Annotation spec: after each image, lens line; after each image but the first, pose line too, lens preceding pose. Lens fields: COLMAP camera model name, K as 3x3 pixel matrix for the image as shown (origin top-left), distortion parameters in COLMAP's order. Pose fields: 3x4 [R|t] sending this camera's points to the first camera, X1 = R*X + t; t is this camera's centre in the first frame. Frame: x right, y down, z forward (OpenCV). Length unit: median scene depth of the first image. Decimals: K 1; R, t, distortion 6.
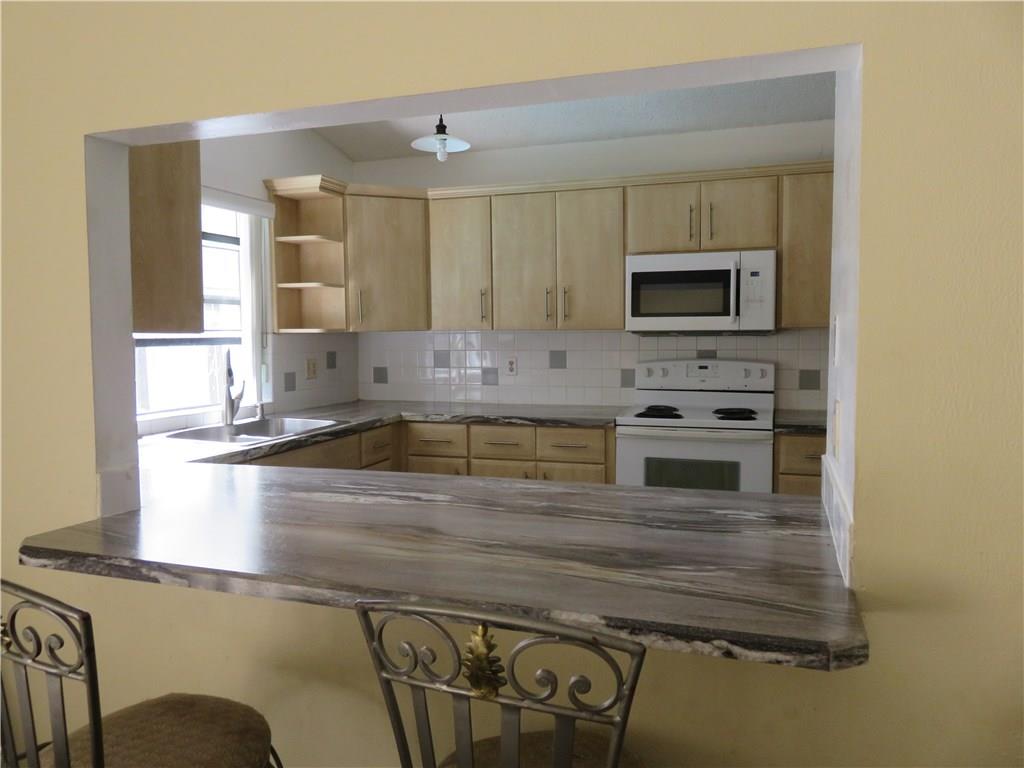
lens RADIAL K [[767.6, 0, 509.8], [0, 767.6, 384.2], [0, 0, 1]] dist [-0.001054, 0.000974]
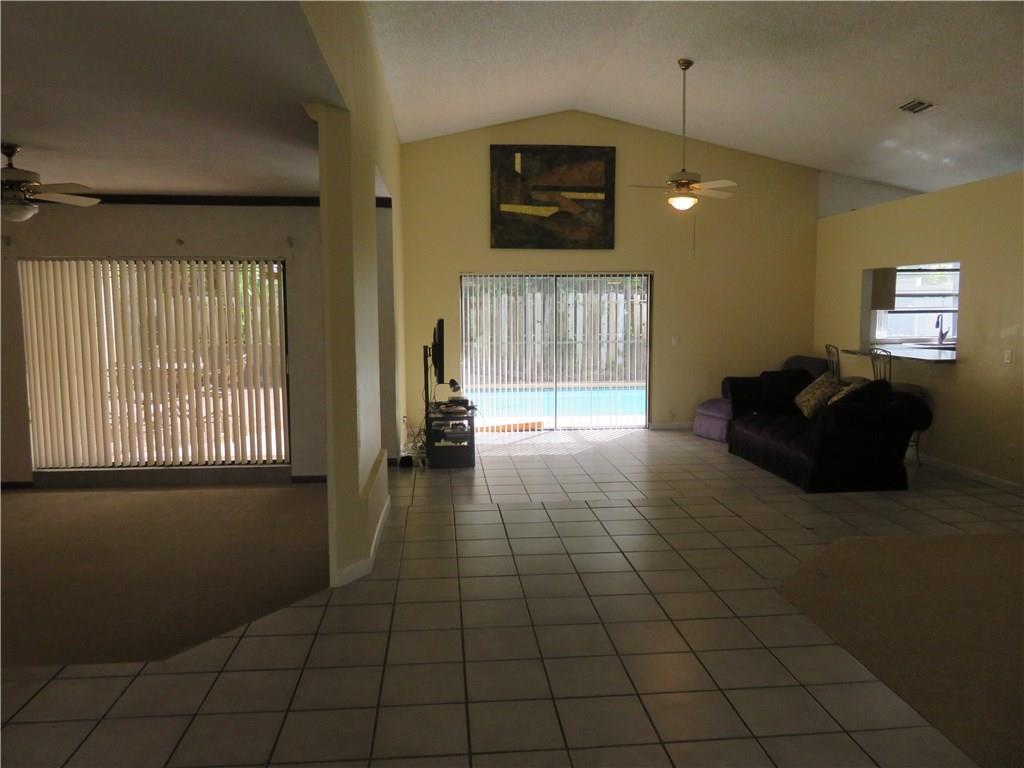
lens RADIAL K [[767.6, 0, 509.8], [0, 767.6, 384.2], [0, 0, 1]] dist [-0.001054, 0.000974]
pose [[0.412473, 0.095408, -0.905960, 1.426904], [-0.055479, 0.995285, 0.079556, 0.064996], [0.909279, 0.017447, 0.415822, -1.446563]]
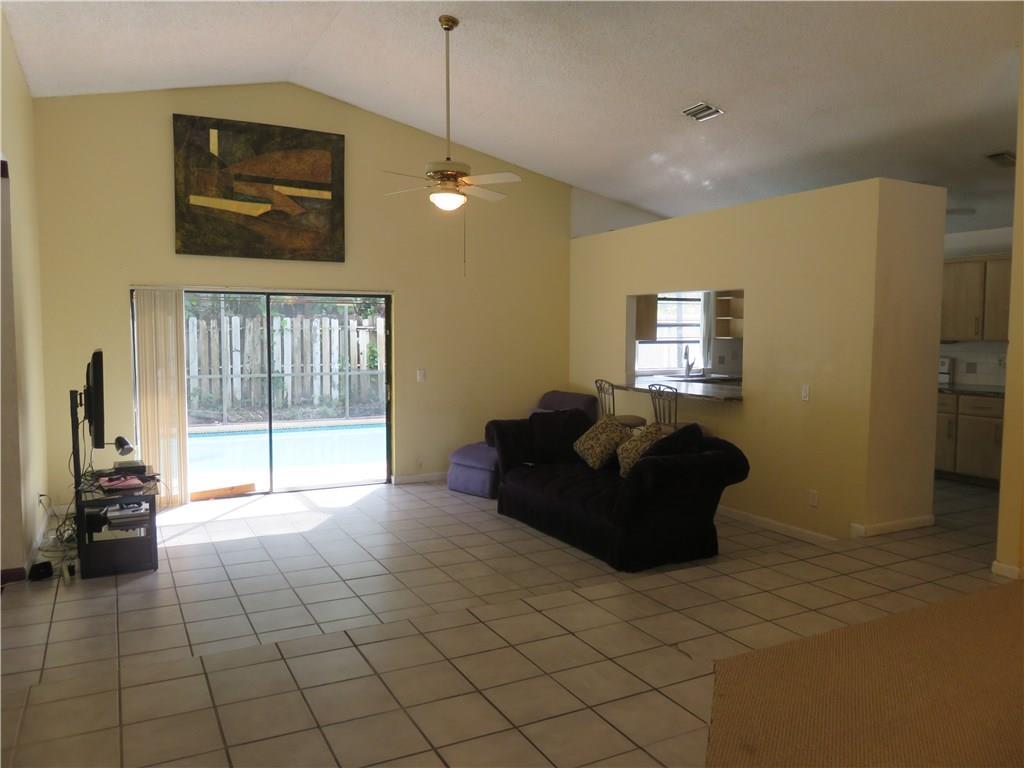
lens RADIAL K [[767.6, 0, 509.8], [0, 767.6, 384.2], [0, 0, 1]] dist [-0.001054, 0.000974]
pose [[0.727597, 0.054381, -0.683846, 0.944874], [-0.052524, 0.998343, 0.023506, 0.054348], [0.683991, 0.018816, 0.729247, -1.257522]]
